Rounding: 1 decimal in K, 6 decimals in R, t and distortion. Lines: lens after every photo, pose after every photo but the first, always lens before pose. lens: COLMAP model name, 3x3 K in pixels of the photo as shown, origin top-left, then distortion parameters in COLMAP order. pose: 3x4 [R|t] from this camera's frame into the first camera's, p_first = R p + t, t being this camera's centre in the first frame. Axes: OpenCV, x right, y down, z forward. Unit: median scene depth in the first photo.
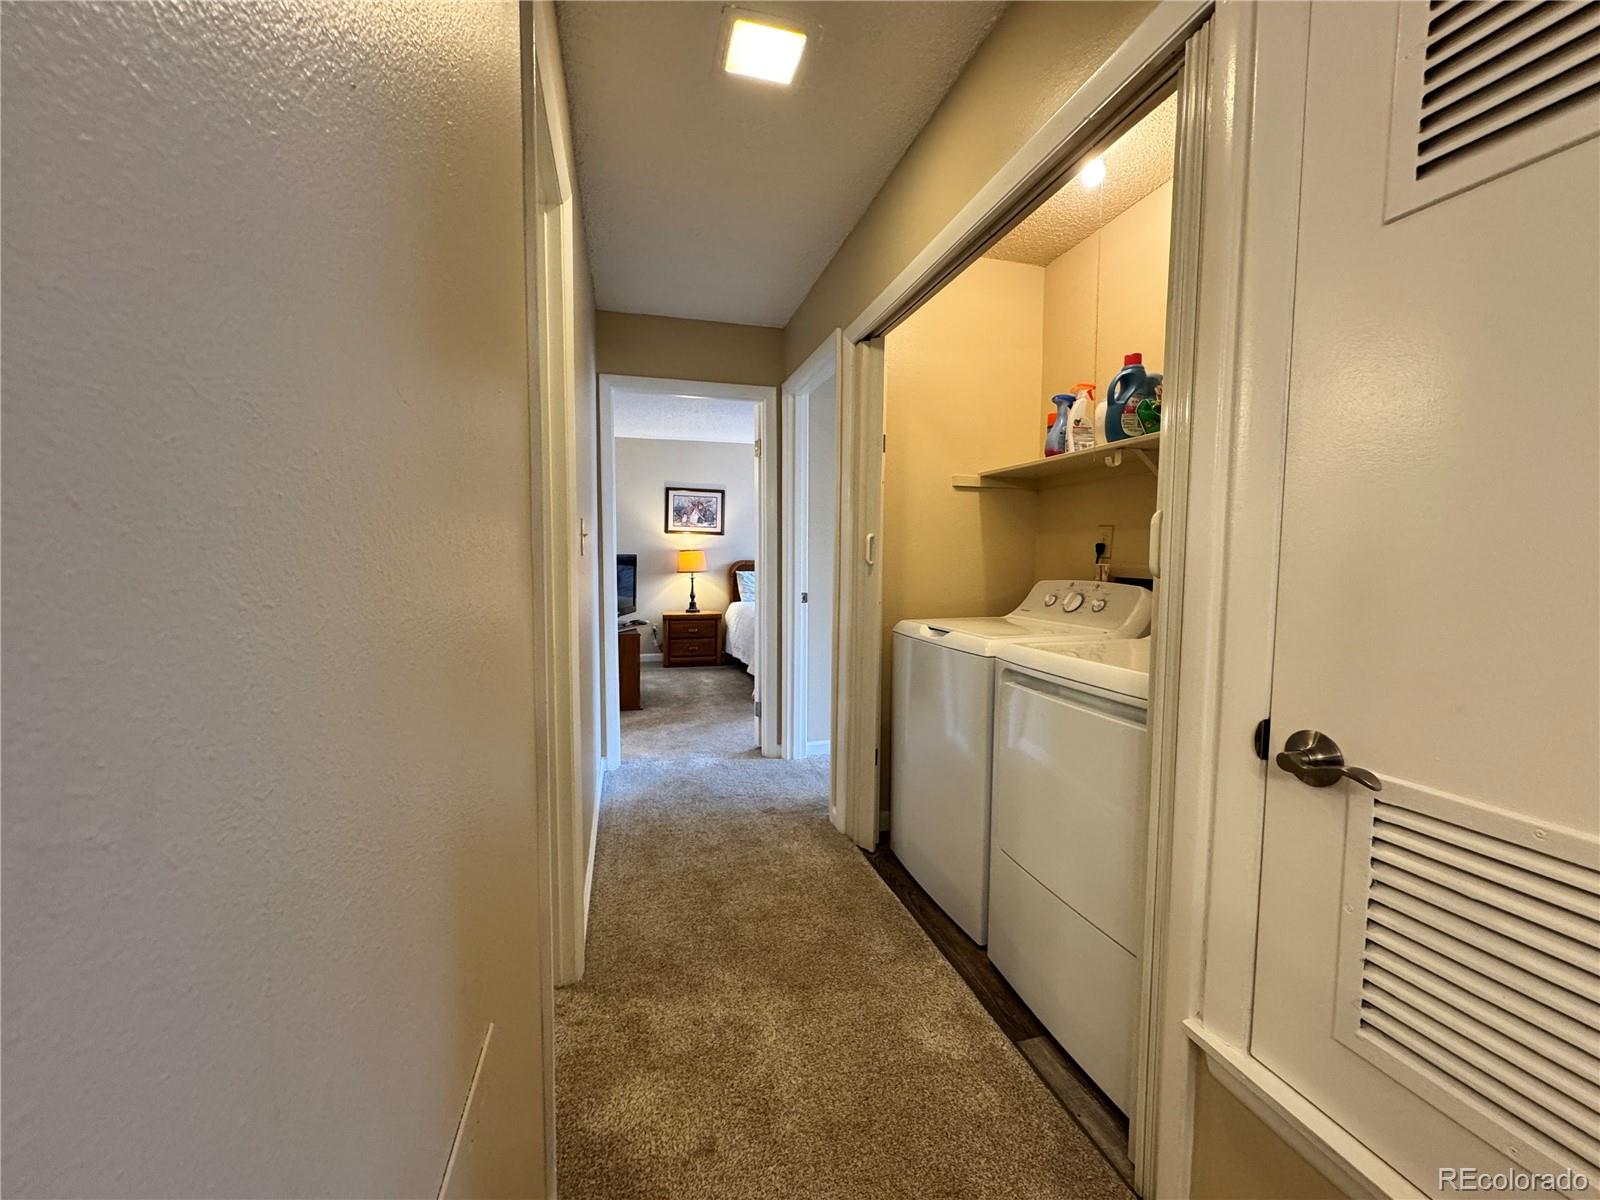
lens RADIAL K [[640.1, 0, 801.8], [0, 640.1, 605.4], [0, 0, 1]] dist [-0.000045, -0.000014]
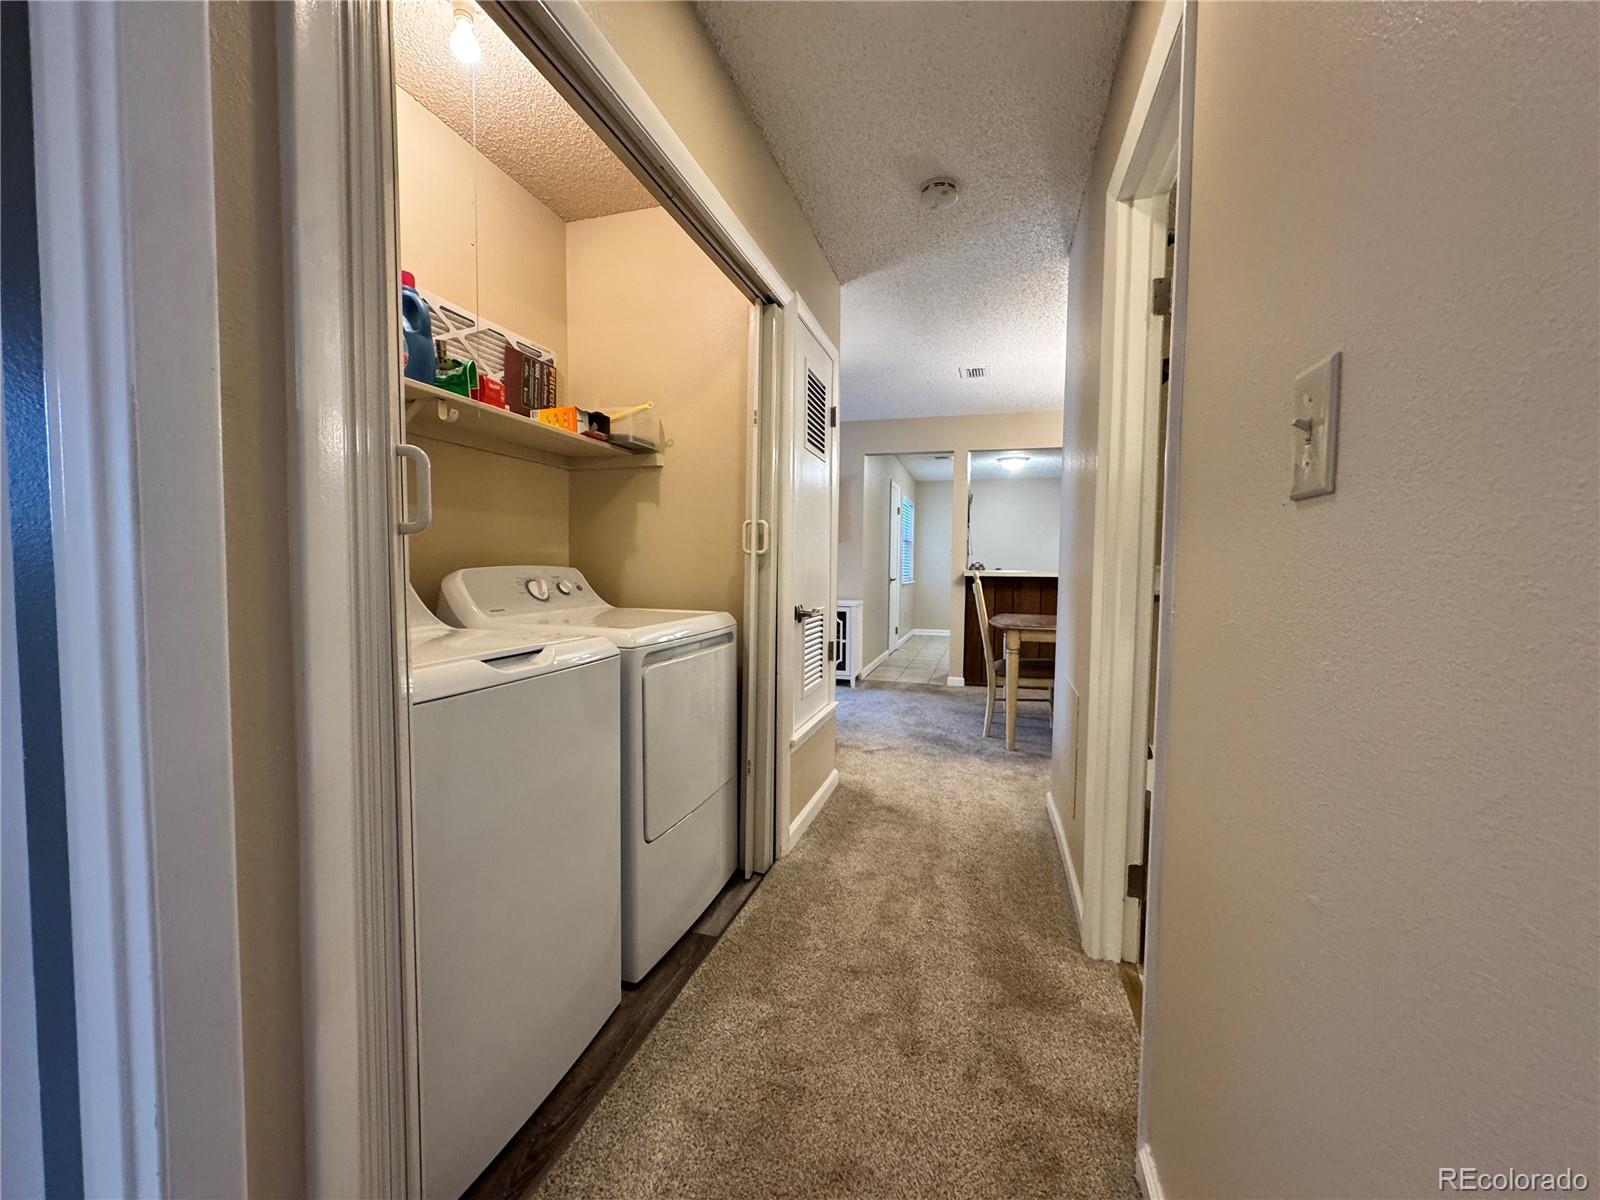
lens RADIAL K [[646.5, 0, 801.3], [0, 646.5, 596.9], [0, 0, 1]] dist [-0.000410, -0.000101]
pose [[-0.852503, -0.041128, 0.521103, -0.364559], [0.020267, 0.993550, 0.111572, -0.084646], [-0.522330, 0.105676, -0.846170, 1.650750]]
